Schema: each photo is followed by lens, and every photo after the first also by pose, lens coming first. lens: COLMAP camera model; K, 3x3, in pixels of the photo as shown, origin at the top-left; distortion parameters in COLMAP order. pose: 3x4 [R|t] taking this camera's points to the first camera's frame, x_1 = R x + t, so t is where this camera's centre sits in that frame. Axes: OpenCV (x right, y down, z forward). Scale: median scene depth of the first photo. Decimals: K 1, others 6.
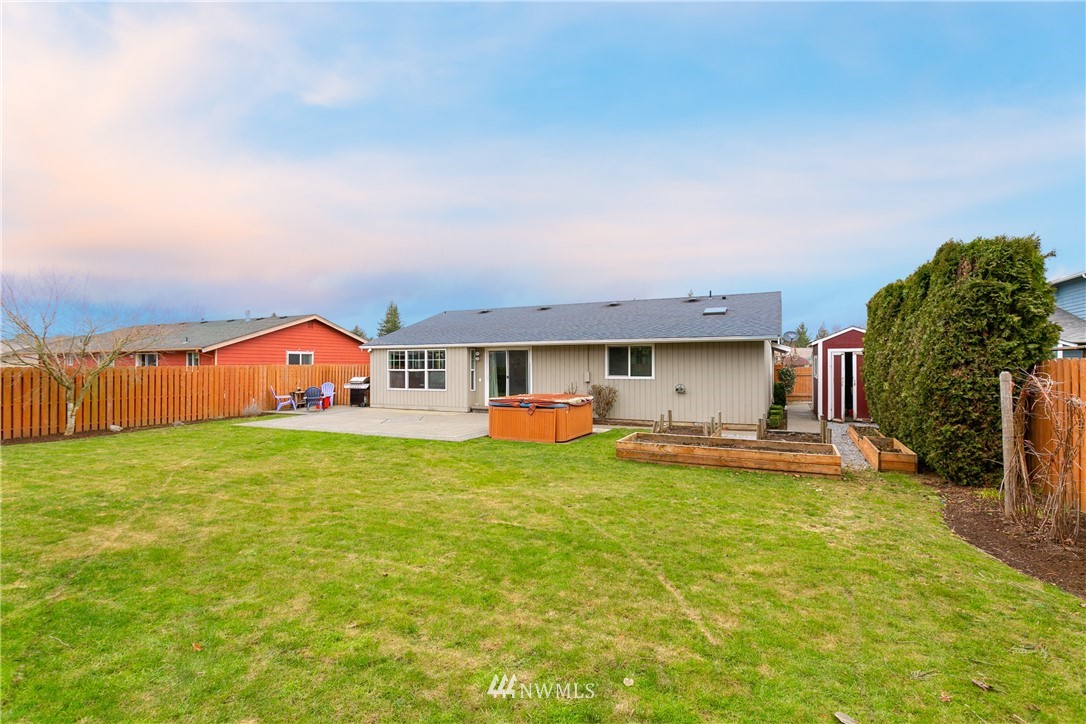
lens RADIAL K [[515.3, 0, 545.2], [0, 515.3, 361.1], [0, 0, 1]] dist [-0.004282, 0.002930]
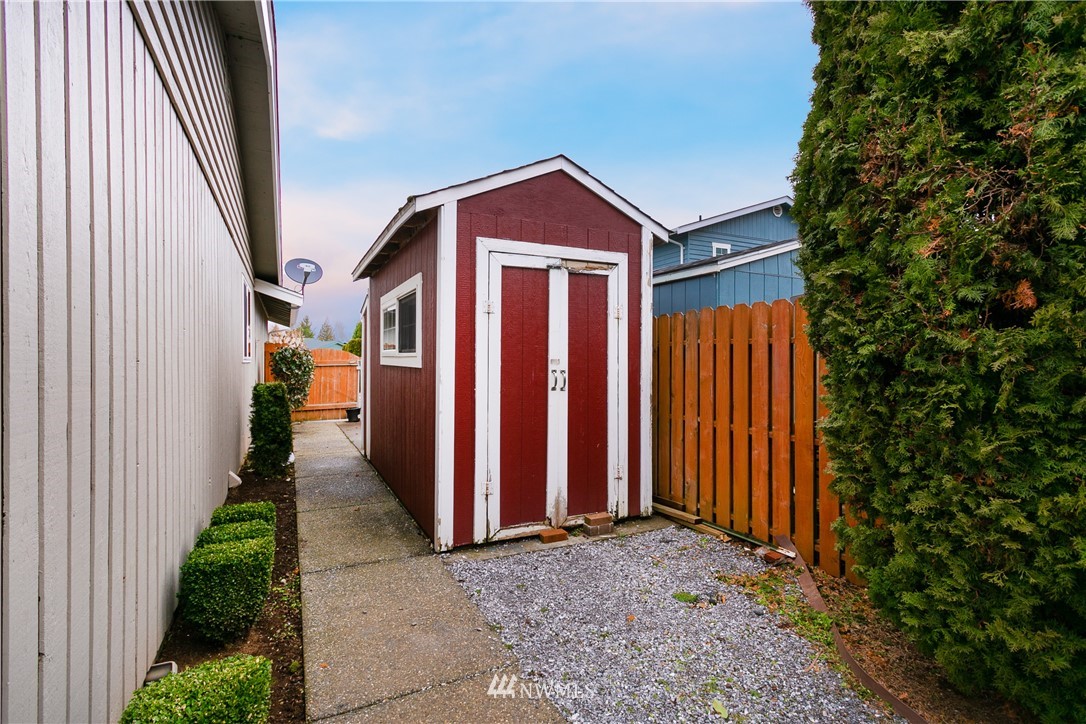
lens RADIAL K [[515.3, 0, 544.9], [0, 515.3, 363.3], [0, 0, 1]] dist [-0.004282, 0.002930]
pose [[0.621904, -0.003945, 0.783084, 0.319941], [-0.006686, 0.999924, 0.010347, 0.024903], [-0.783065, -0.011670, 0.621830, 0.688169]]
